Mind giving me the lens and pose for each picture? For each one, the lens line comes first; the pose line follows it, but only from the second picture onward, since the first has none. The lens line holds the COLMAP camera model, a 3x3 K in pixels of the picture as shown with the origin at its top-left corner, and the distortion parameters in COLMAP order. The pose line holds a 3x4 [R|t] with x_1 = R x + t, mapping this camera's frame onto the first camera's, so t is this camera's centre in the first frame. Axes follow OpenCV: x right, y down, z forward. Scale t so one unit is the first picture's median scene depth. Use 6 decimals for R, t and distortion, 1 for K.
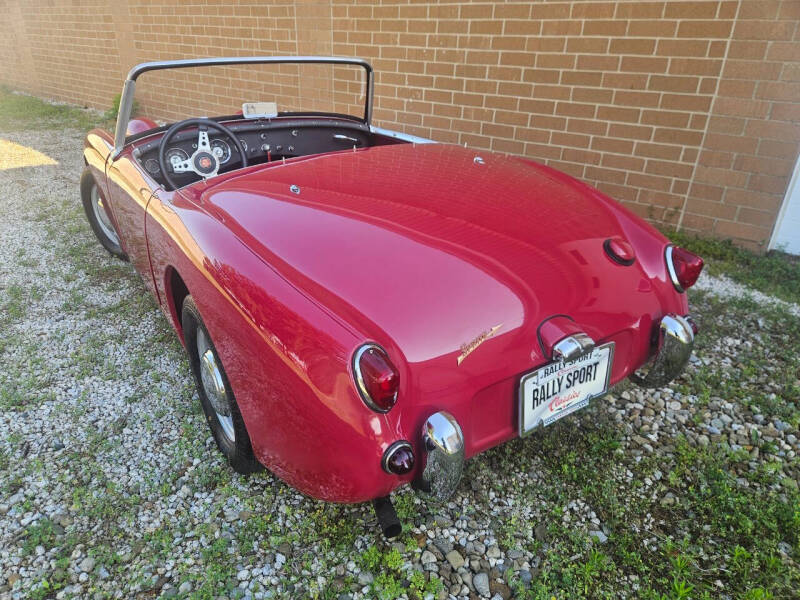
lens RADIAL K [[529.0, 0, 391.0], [0, 529.0, 303.0], [0, 0, 1]] dist [0.069084, -0.054969]
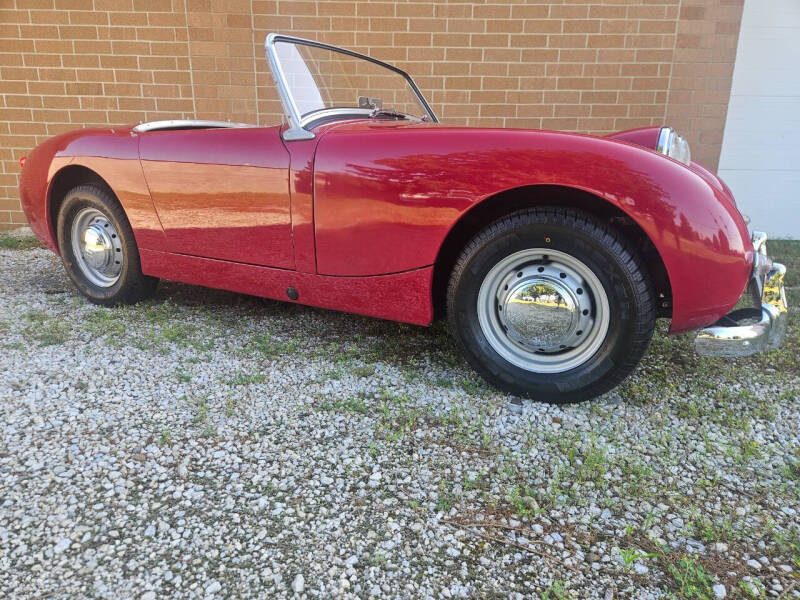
lens RADIAL K [[530.3, 0, 393.7], [0, 530.3, 308.5], [0, 0, 1]] dist [0.070749, -0.057863]
pose [[0.759995, -0.184804, 0.623102, -0.725701], [0.297178, 0.951441, -0.080282, -0.043729], [-0.578008, 0.246186, 0.778010, 0.383104]]
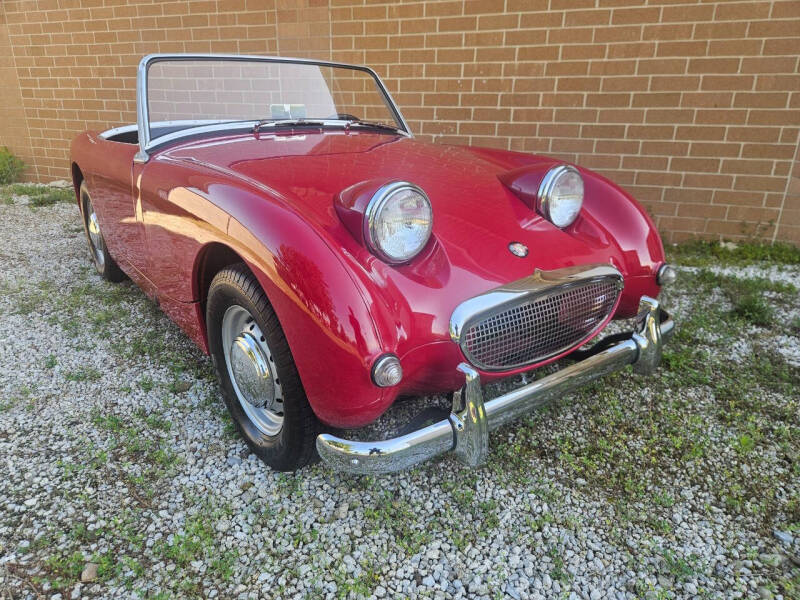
lens RADIAL K [[531.8, 0, 394.2], [0, 531.8, 301.0], [0, 0, 1]] dist [0.066765, -0.055636]
pose [[0.952940, -0.114193, 0.280830, -0.404182], [0.144705, 0.985340, -0.090362, -0.040472], [-0.266394, 0.126747, 0.955494, 0.236052]]
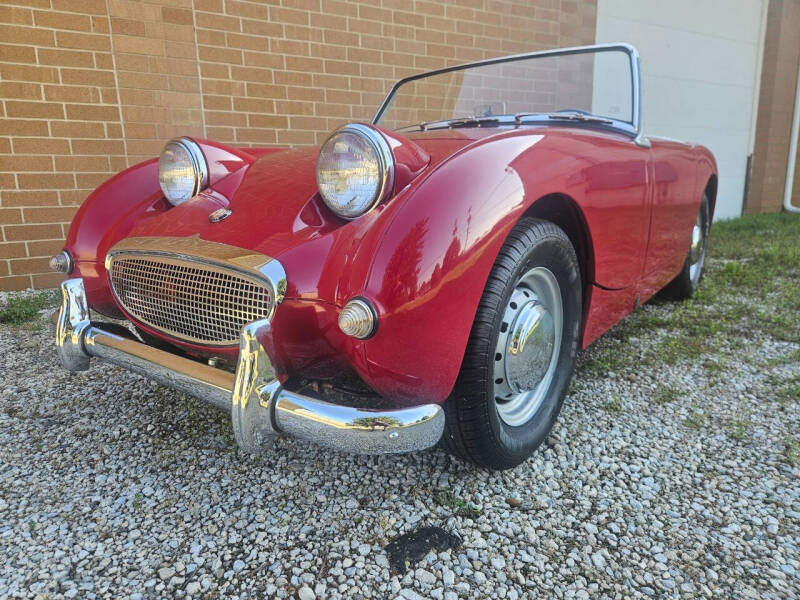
lens RADIAL K [[525.6, 0, 386.3], [0, 525.6, 302.5], [0, 0, 1]] dist [0.071723, -0.057678]
pose [[0.353204, -0.237306, 0.904949, -0.990688], [0.441108, 0.895268, 0.062602, -0.250333], [-0.825028, 0.377069, 0.420889, 0.789264]]
